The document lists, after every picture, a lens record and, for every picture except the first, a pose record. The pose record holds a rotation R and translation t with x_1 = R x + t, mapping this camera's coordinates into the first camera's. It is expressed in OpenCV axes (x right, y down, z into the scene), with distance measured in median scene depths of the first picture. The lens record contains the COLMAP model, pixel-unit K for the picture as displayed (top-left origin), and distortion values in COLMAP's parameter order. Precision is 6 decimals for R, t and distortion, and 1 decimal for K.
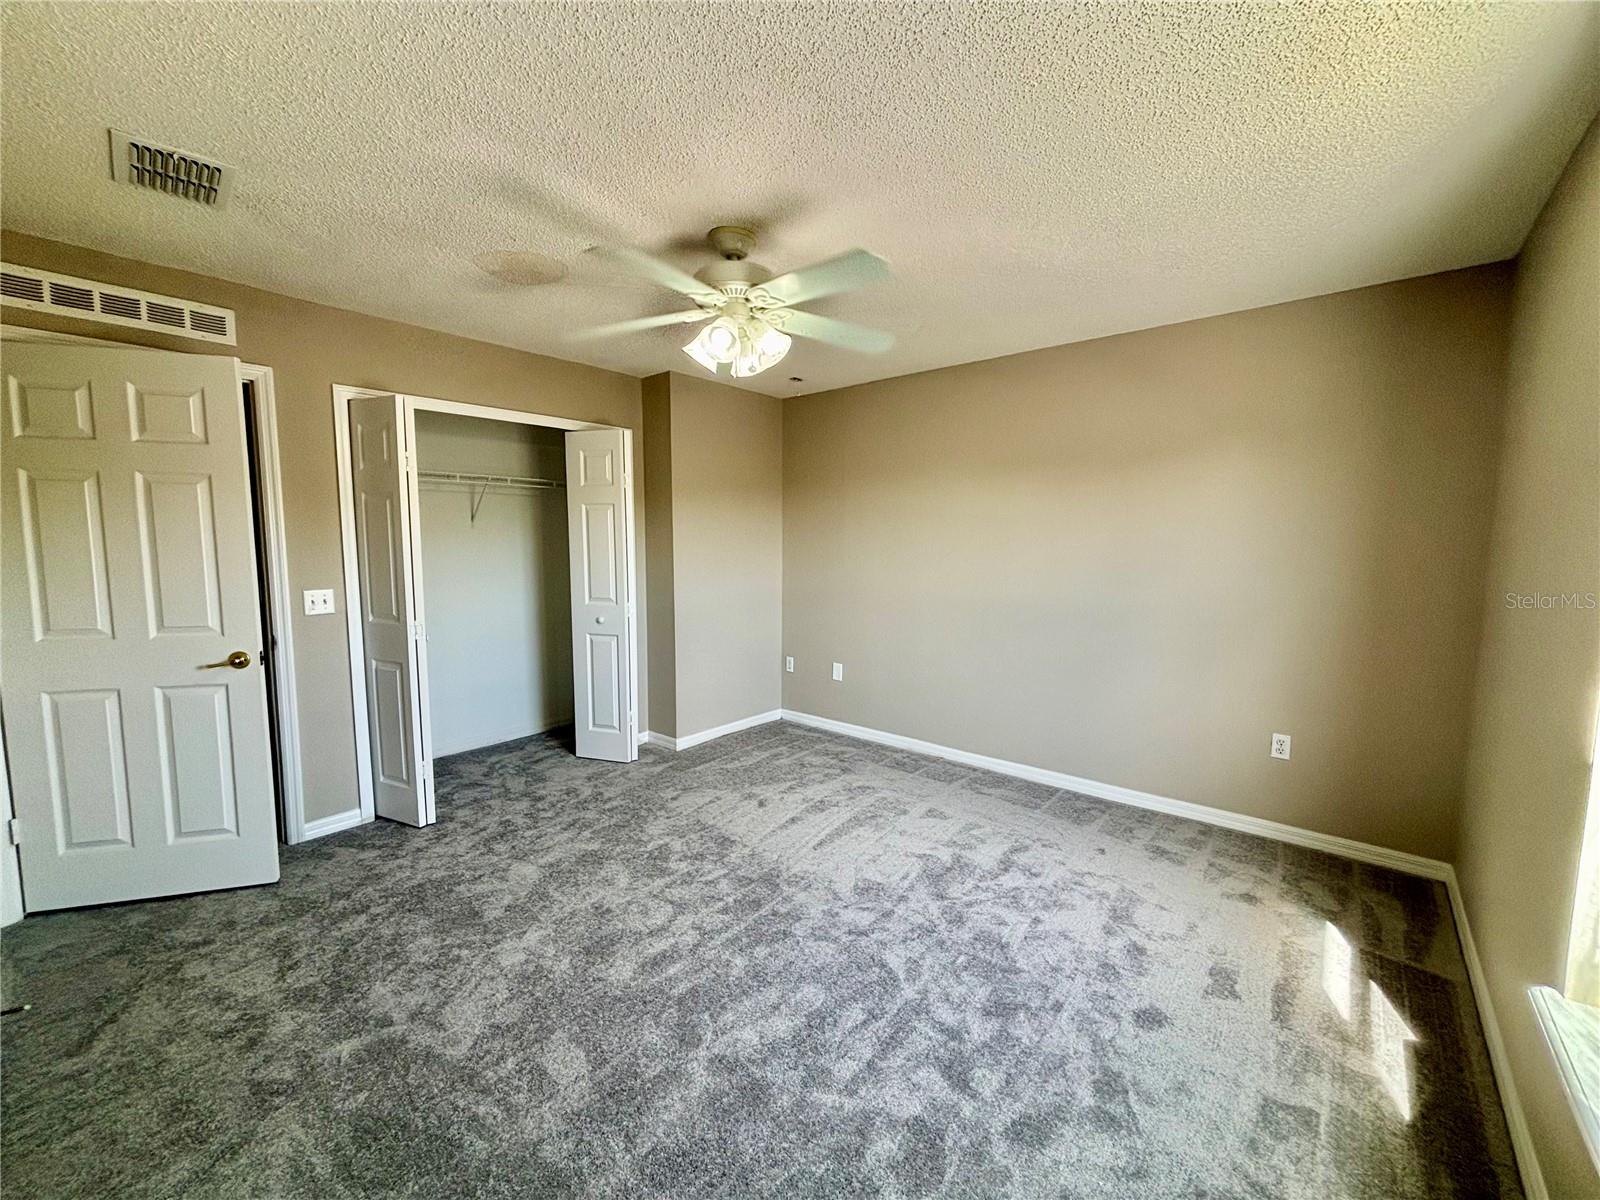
lens RADIAL K [[636.2, 0, 792.4], [0, 636.2, 602.1], [0, 0, 1]] dist [-0.003471, -0.000041]
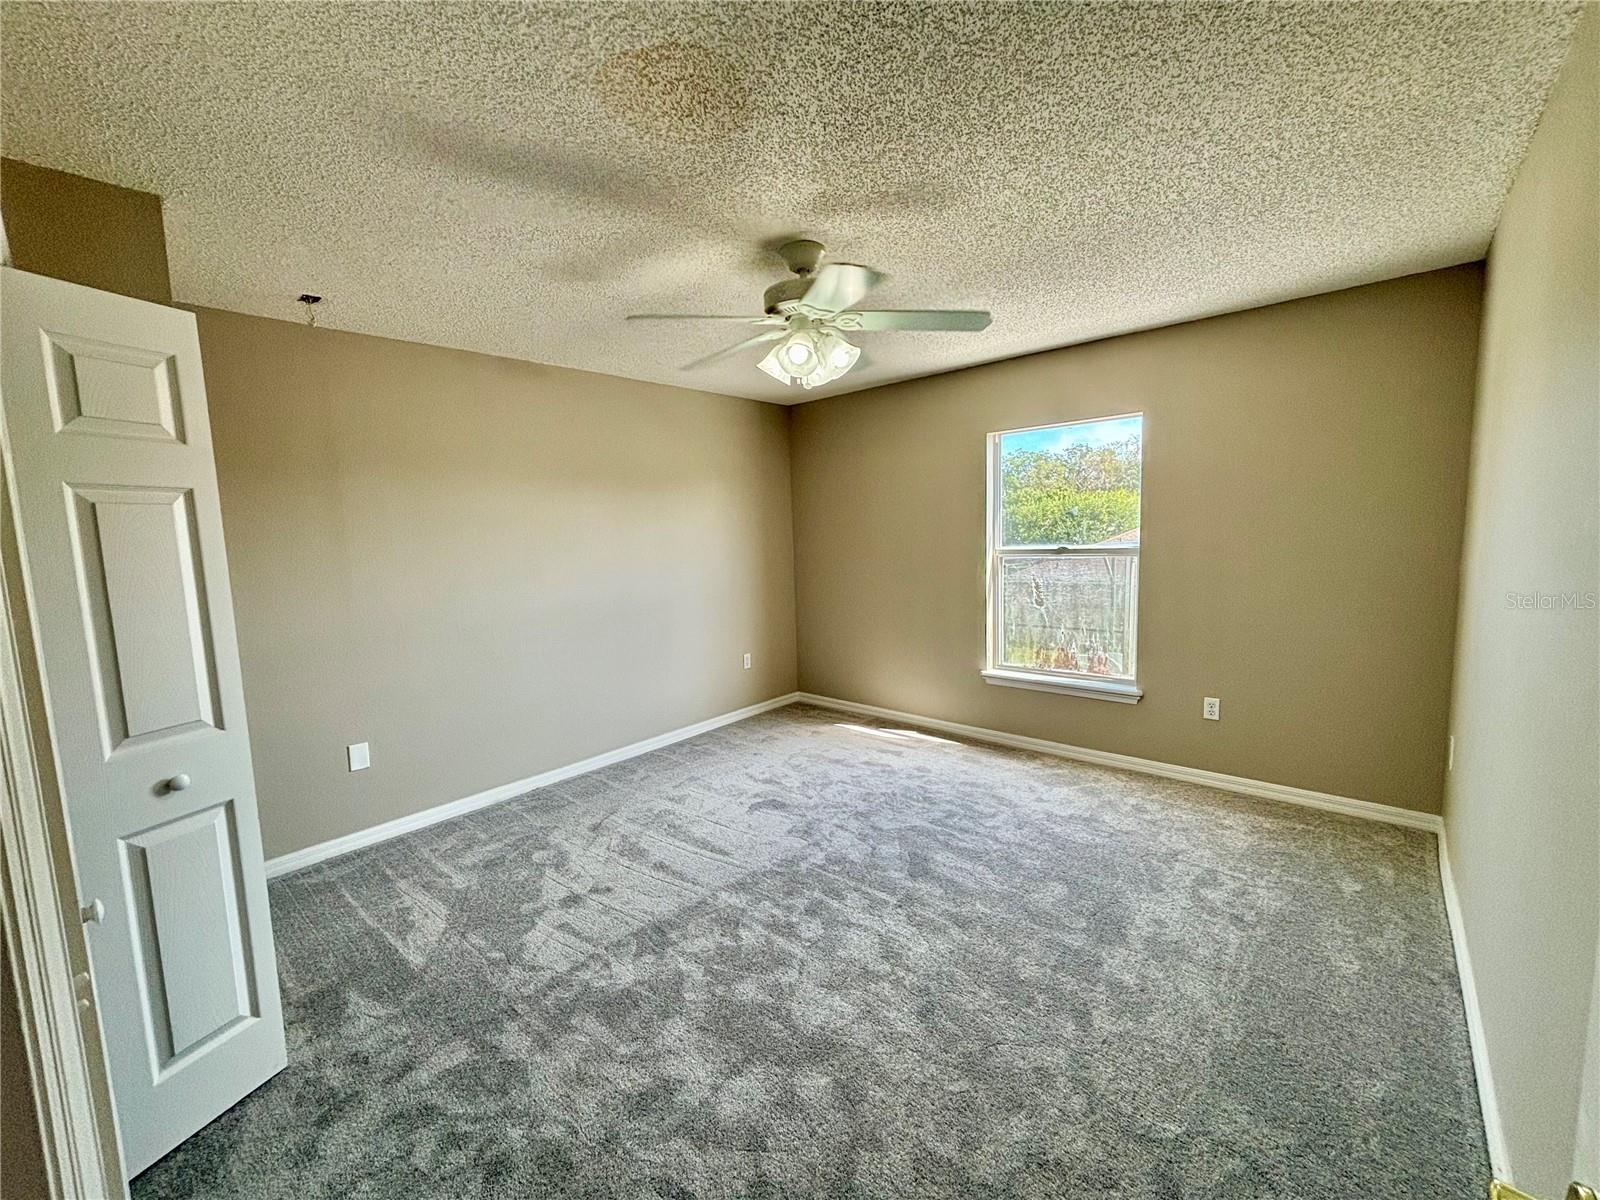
lens RADIAL K [[636.2, 0, 804.6], [0, 636.2, 608.7], [0, 0, 1]] dist [-0.003471, -0.000041]
pose [[0.025699, -0.129039, 0.991307, -0.786352], [0.140521, 0.982254, 0.124217, -0.084032], [-0.989744, 0.136107, 0.043376, 0.691457]]
